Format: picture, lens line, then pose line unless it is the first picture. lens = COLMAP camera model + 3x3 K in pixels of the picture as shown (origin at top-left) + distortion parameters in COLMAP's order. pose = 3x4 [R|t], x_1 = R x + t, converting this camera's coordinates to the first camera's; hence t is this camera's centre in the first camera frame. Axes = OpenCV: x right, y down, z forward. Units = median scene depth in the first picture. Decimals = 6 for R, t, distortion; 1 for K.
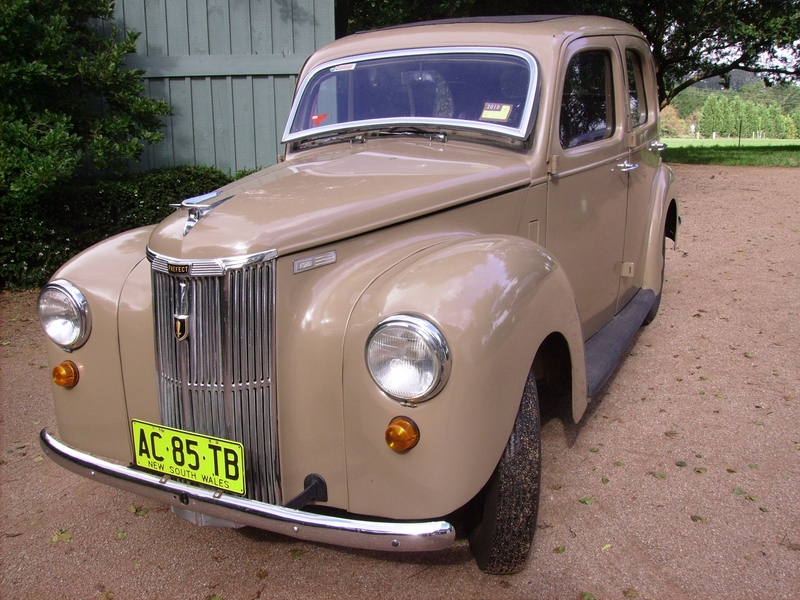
lens RADIAL K [[746.1, 0, 400.0], [0, 746.1, 300.0], [0, 0, 1]] dist [-0.000583, -0.000661]
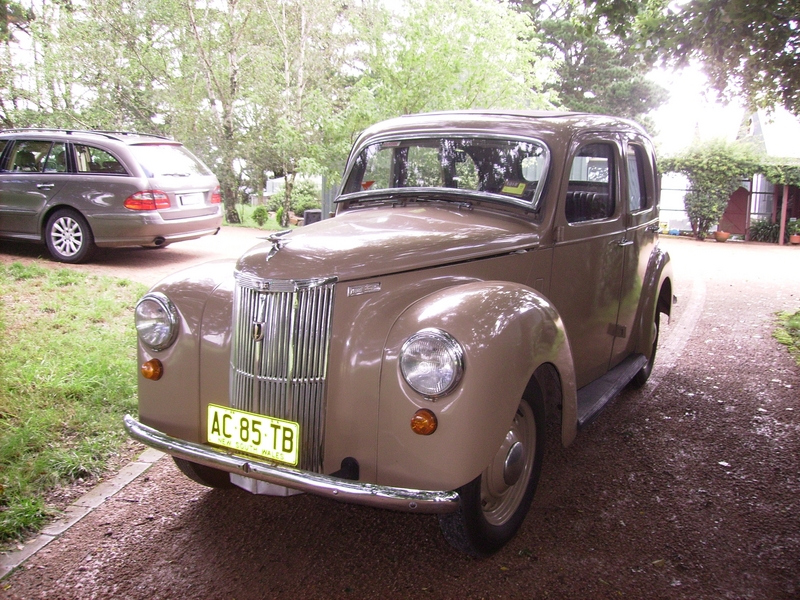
lens RADIAL K [[746.1, 0, 400.0], [0, 746.1, 300.0], [0, 0, 1]] dist [-0.000583, -0.000661]
pose [[0.997017, 0.073536, -0.023428, -0.021579], [-0.075539, 0.992023, -0.100916, 0.093327], [0.015820, 0.102385, 0.994619, -0.277708]]
